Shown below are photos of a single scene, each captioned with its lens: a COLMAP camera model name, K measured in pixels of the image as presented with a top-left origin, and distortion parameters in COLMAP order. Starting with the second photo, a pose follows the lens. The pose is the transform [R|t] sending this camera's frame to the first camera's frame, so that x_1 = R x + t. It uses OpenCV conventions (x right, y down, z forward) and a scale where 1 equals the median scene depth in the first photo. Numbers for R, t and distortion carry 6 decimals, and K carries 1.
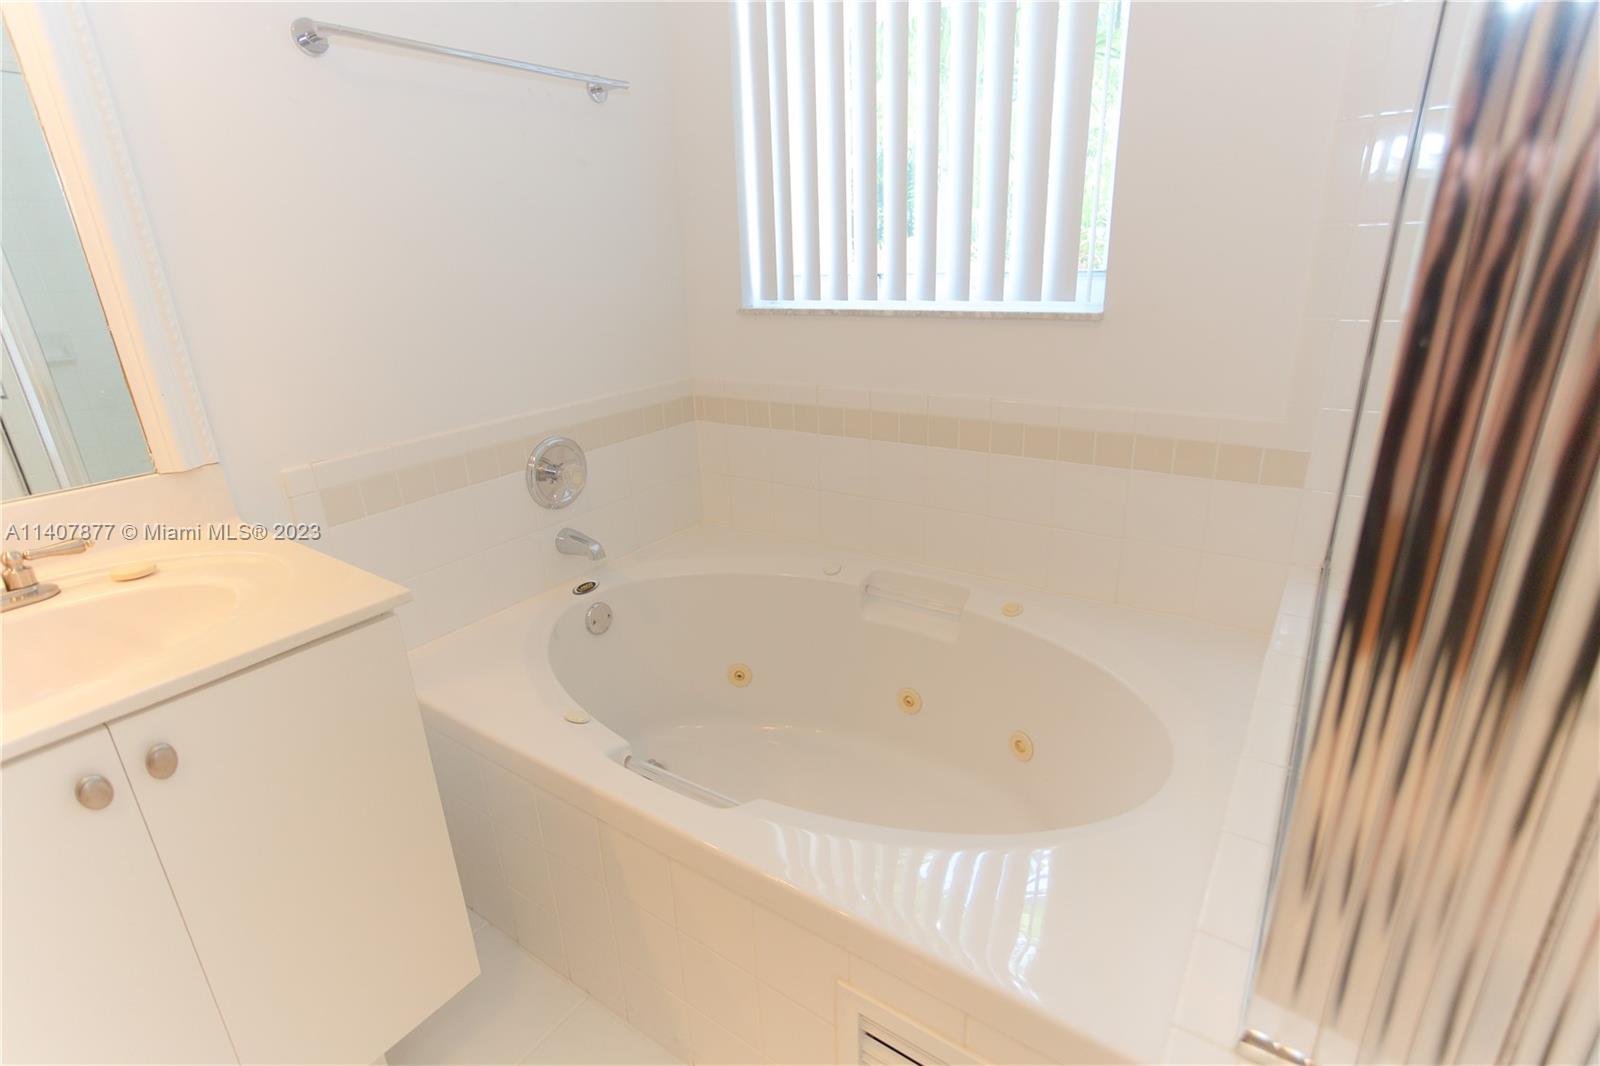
lens RADIAL K [[782.8, 0, 791.3], [0, 782.8, 535.2], [0, 0, 1]] dist [-0.024823, 0.011563]
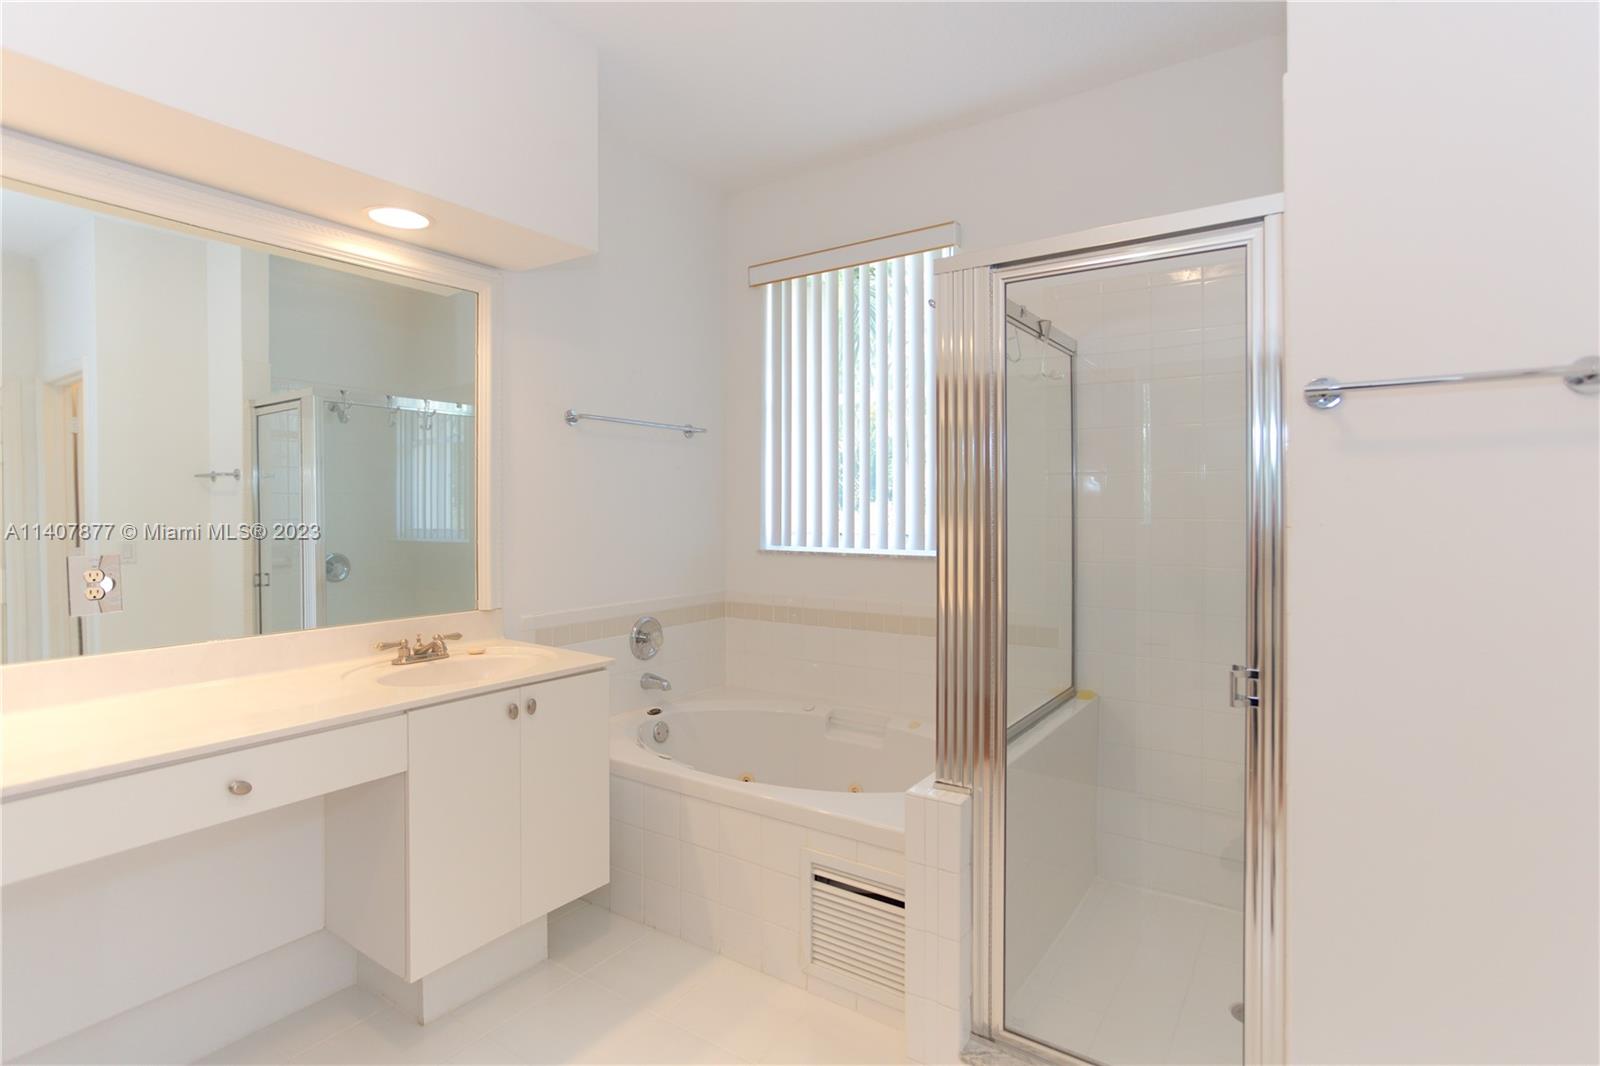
lens RADIAL K [[782.8, 0, 798.6], [0, 782.8, 524.5], [0, 0, 1]] dist [-0.024823, 0.011563]
pose [[0.999047, 0.040290, 0.016788, -0.011003], [-0.032615, 0.944704, -0.326299, 0.224904], [-0.029007, 0.325441, 0.945117, -0.669745]]
